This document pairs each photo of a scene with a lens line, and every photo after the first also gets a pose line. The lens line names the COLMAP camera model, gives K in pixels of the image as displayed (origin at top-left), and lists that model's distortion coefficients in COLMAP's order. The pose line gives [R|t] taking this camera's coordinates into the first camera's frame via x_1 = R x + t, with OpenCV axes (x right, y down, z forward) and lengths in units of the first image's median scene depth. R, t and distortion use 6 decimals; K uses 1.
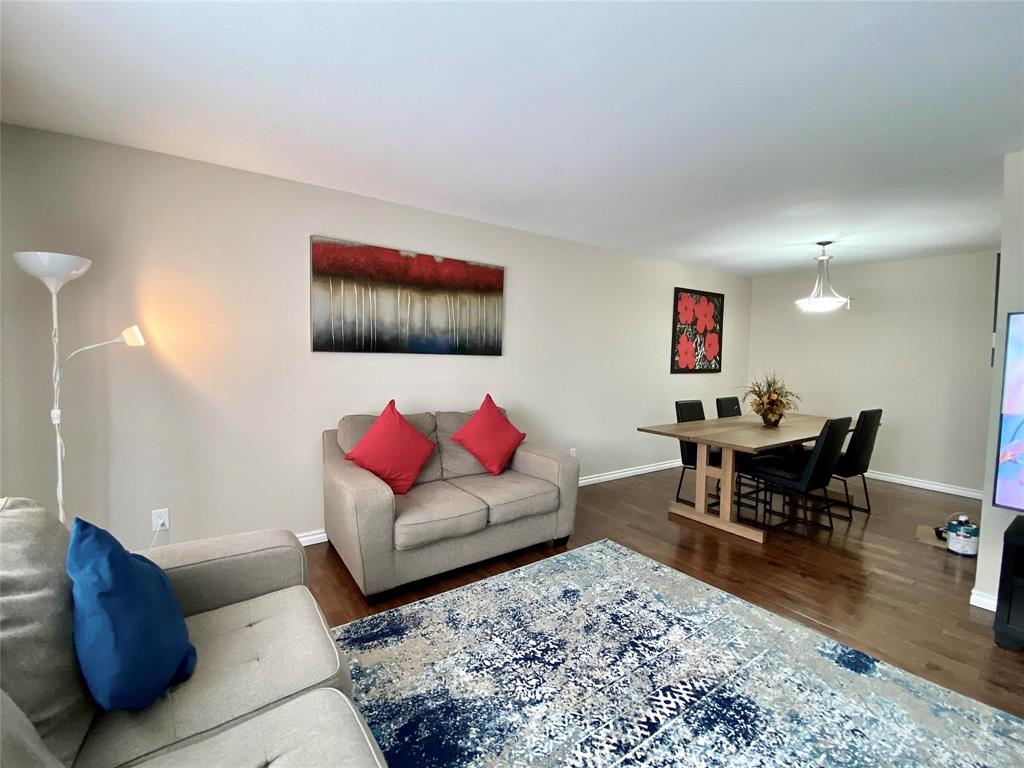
lens RADIAL K [[457.0, 0, 515.6], [0, 457.0, 373.8], [0, 0, 1]] dist [0.013989, -0.008791]
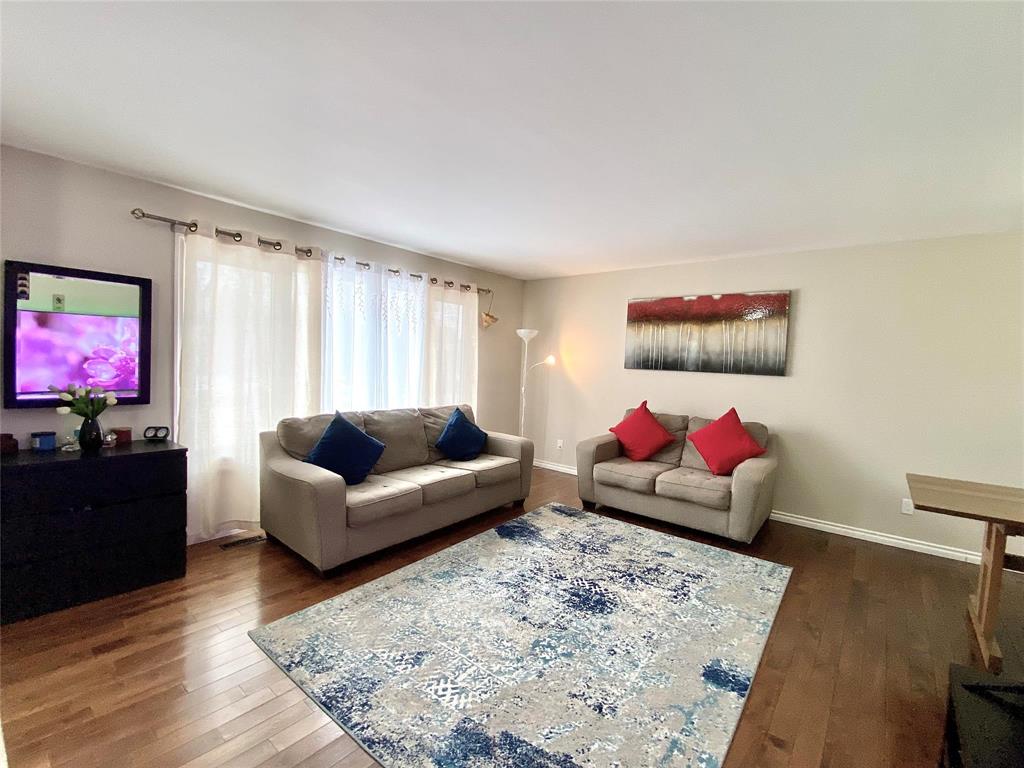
lens RADIAL K [[457.0, 0, 511.5], [0, 457.0, 383.1], [0, 0, 1]] dist [0.013989, -0.008791]
pose [[0.255114, 0.036826, -0.966209, 1.044684], [-0.075782, 0.996962, 0.017989, 0.004695], [0.963937, 0.068632, 0.257130, 0.175723]]
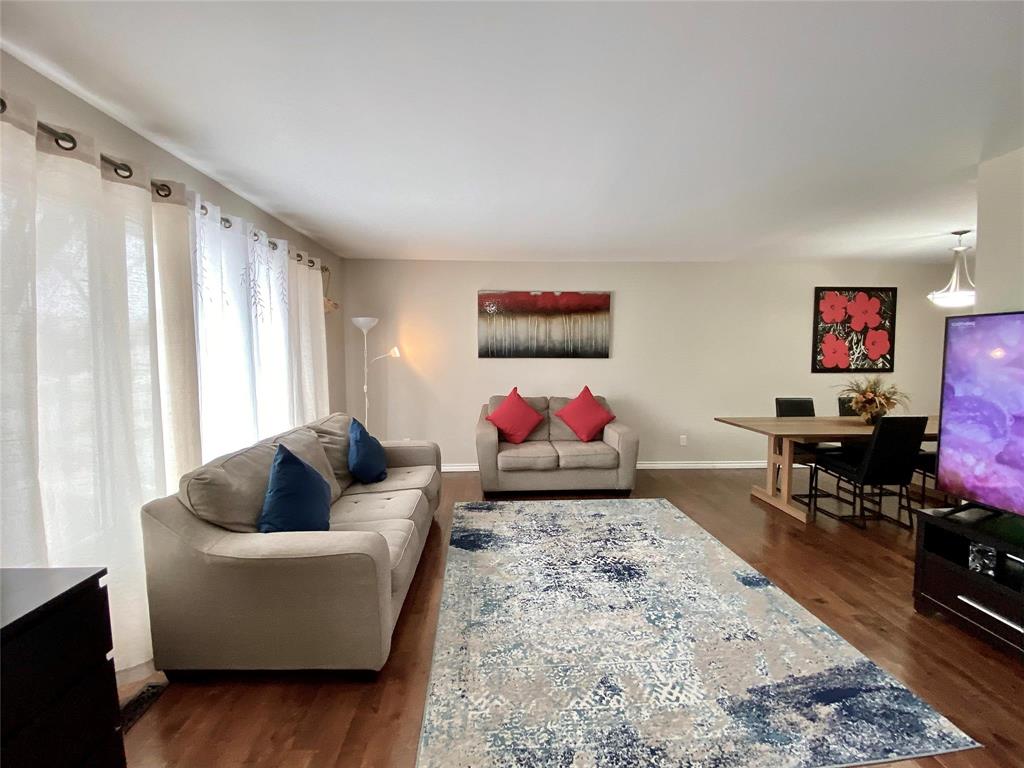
lens RADIAL K [[457.0, 0, 514.7], [0, 457.0, 377.1], [0, 0, 1]] dist [0.013989, -0.008791]
pose [[0.844075, 0.011404, -0.536104, 0.582226], [-0.006621, 0.999919, 0.010846, 0.003154], [0.536184, -0.005605, 0.844082, -0.362831]]
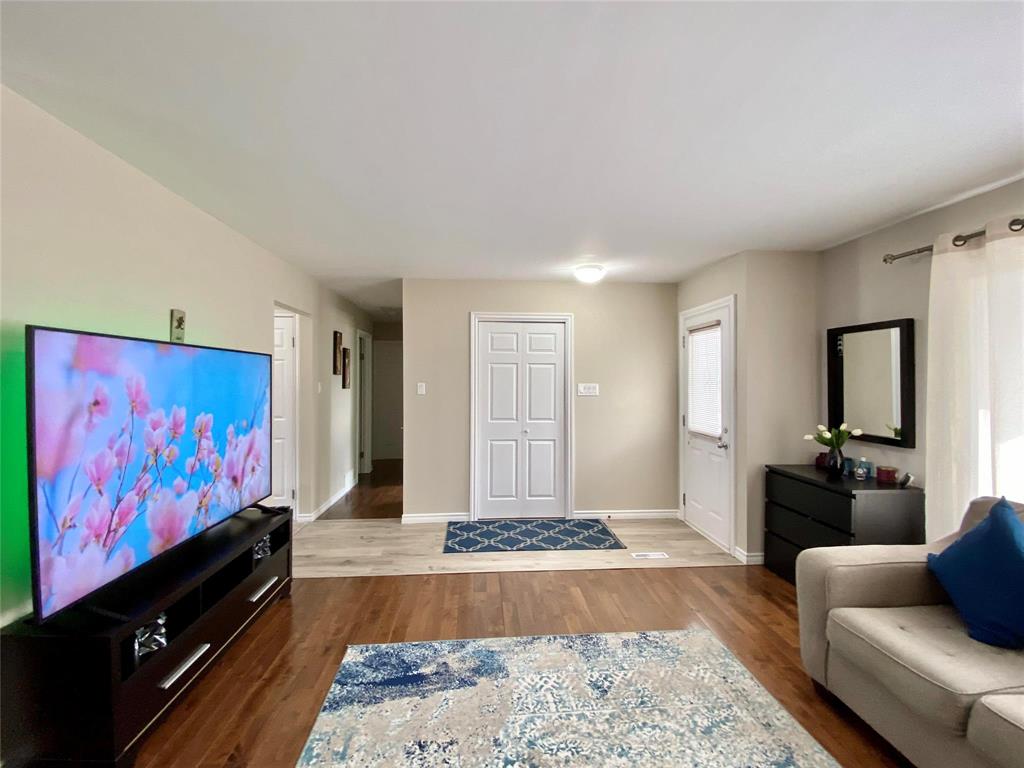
lens RADIAL K [[457.0, 0, 517.8], [0, 457.0, 381.7], [0, 0, 1]] dist [0.013989, -0.008791]
pose [[-0.859675, -0.027208, 0.510117, 0.117075], [0.003107, 0.998284, 0.058481, -0.067143], [-0.510832, 0.051859, -0.858115, 0.887271]]
